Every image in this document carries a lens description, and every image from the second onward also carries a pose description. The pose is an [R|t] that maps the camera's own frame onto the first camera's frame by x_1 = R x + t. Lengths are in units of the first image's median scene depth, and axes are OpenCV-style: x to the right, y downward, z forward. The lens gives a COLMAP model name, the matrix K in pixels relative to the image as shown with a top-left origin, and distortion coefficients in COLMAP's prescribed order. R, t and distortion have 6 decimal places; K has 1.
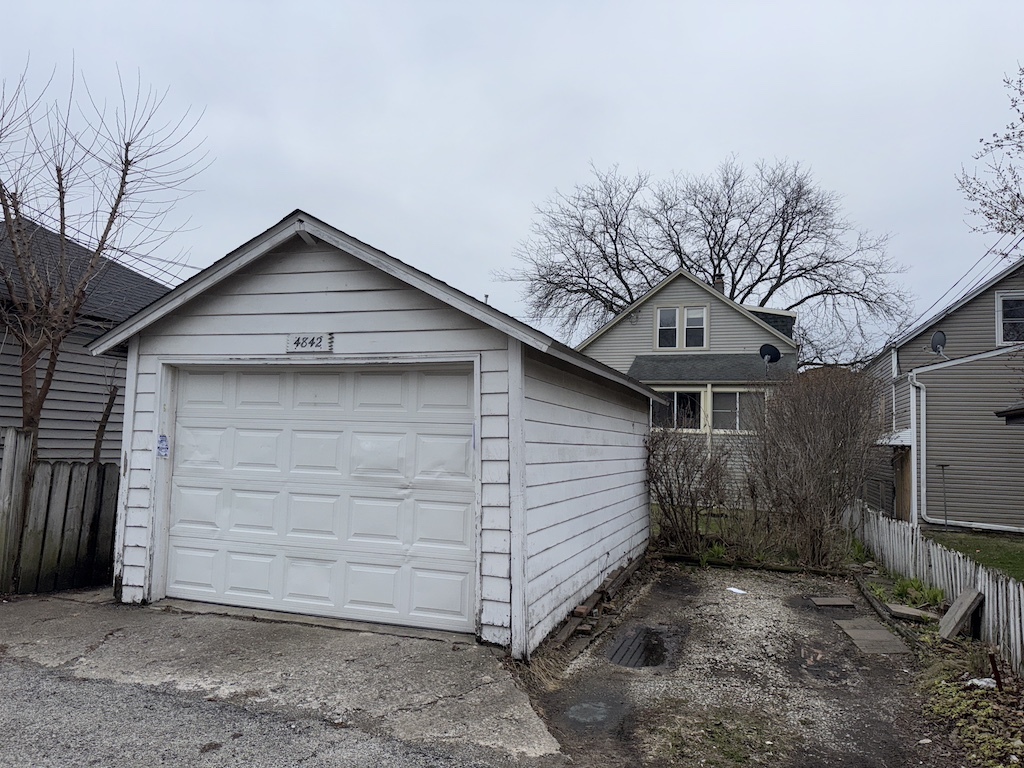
lens RADIAL K [[721.5, 0, 512.0], [0, 721.5, 384.0], [0, 0, 1]] dist [0.001054, 0.000307]
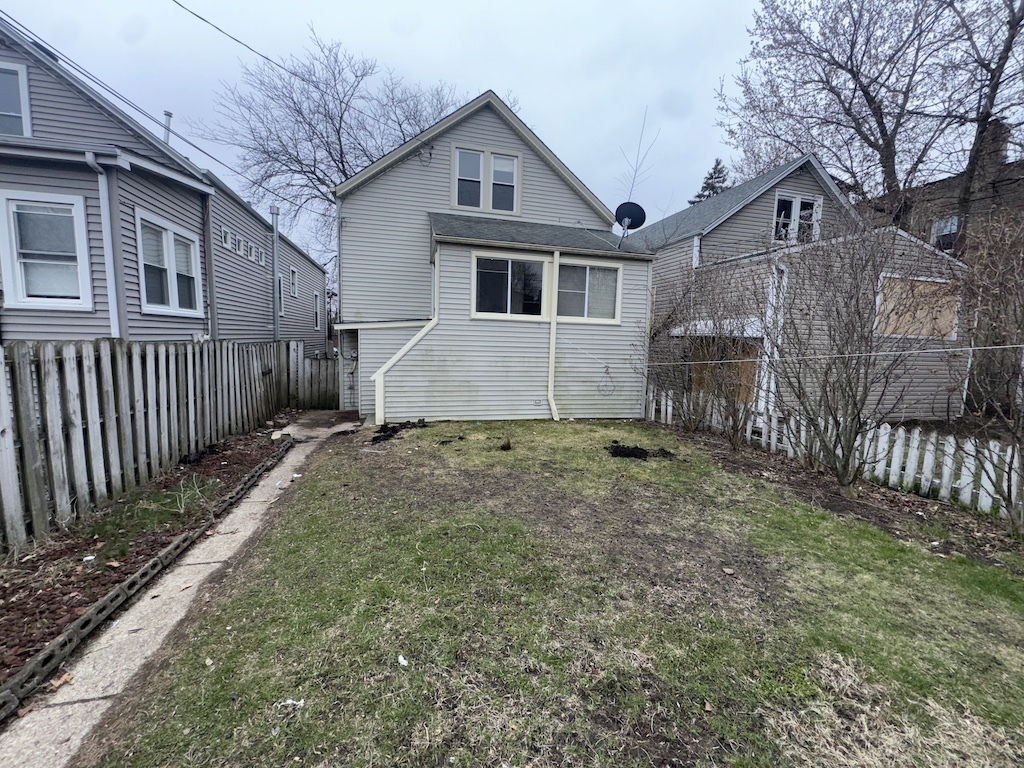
lens RADIAL K [[414.9, 0, 512.0], [0, 414.9, 384.0], [0, 0, 1]] dist [-0.019518, 0.000006]
pose [[0.828005, -0.072427, 0.556023, 0.001298], [-0.043504, 0.980336, 0.192482, 0.045793], [-0.559030, -0.183566, 0.808572, 0.602585]]
